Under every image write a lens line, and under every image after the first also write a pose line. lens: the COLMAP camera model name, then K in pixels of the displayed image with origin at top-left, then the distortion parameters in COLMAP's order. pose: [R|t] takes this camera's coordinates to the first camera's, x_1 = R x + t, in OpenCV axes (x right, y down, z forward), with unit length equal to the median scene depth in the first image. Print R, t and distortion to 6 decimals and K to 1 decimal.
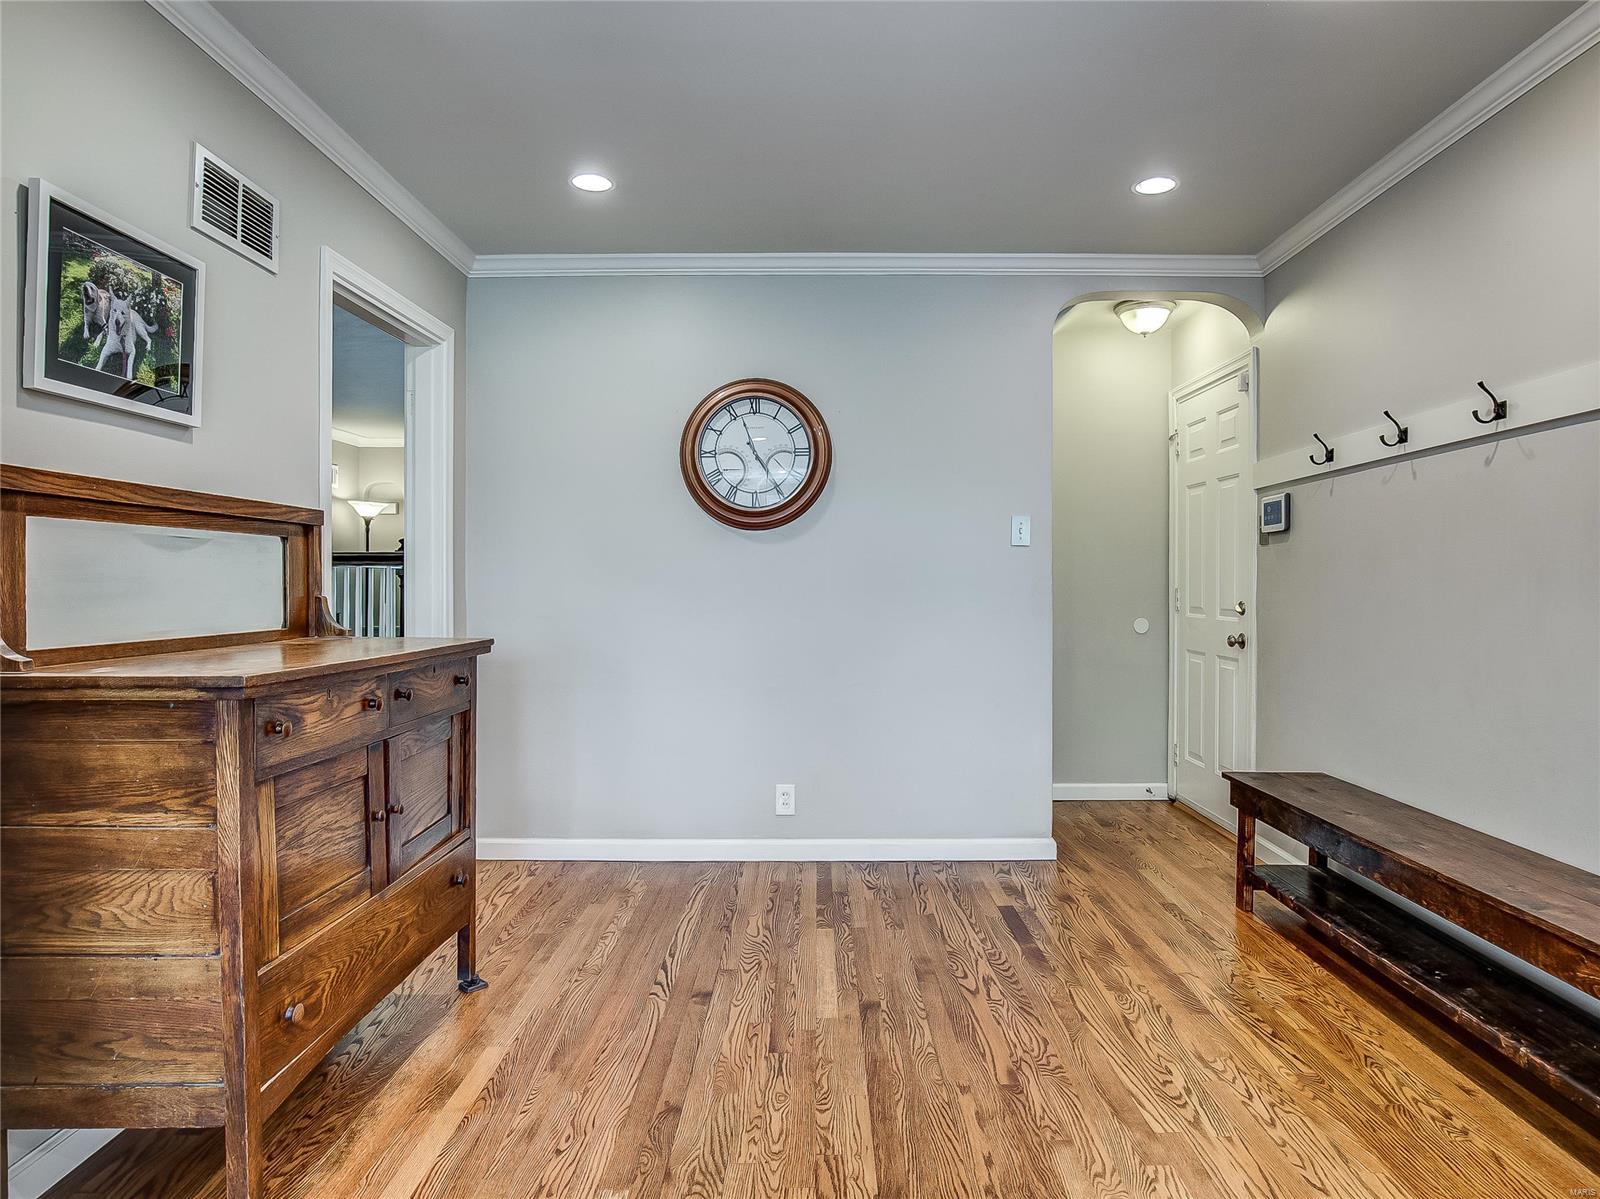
lens RADIAL K [[897.4, 0, 836.7], [0, 897.4, 578.9], [0, 0, 1]] dist [-0.023338, 0.003999]
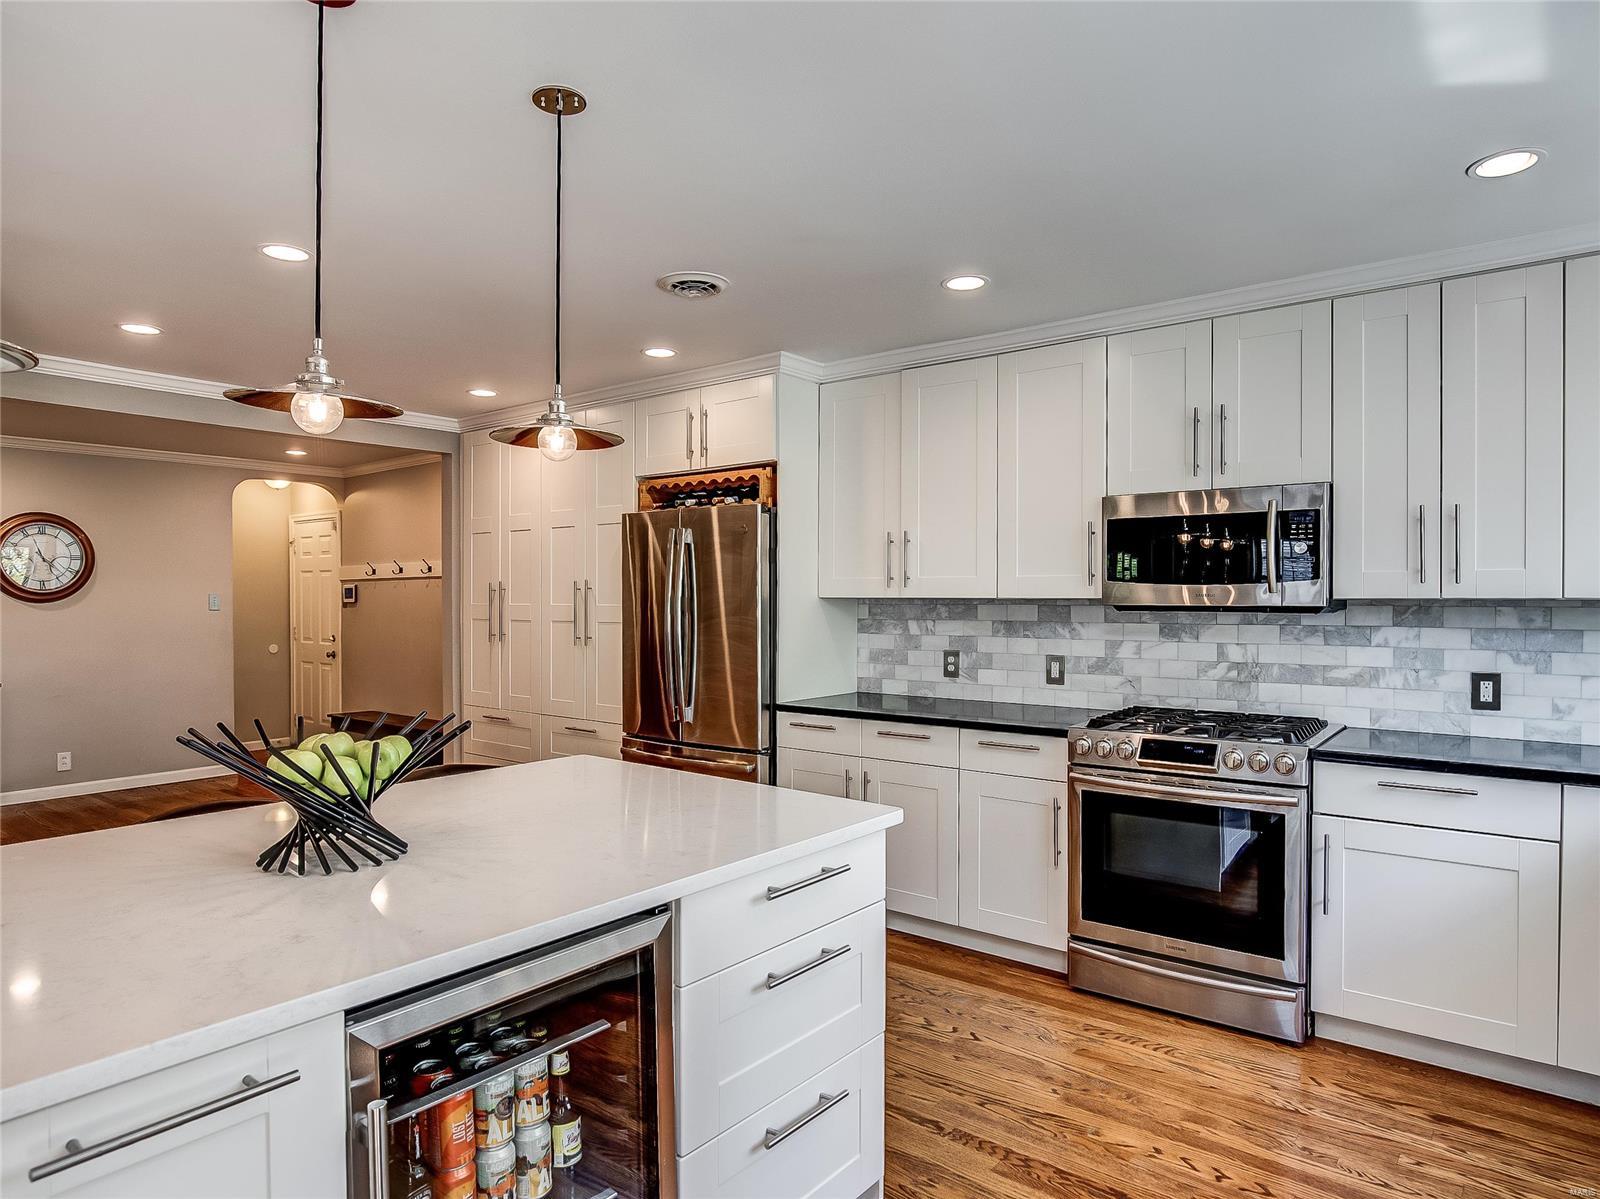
lens RADIAL K [[932.2, 0, 821.9], [0, 932.2, 605.1], [0, 0, 1]] dist [-0.017022, -0.000975]
pose [[0.598009, -0.009725, 0.801430, -0.596380], [-0.002870, 0.999894, 0.014275, -0.079154], [-0.801484, -0.010837, 0.597918, -1.198168]]
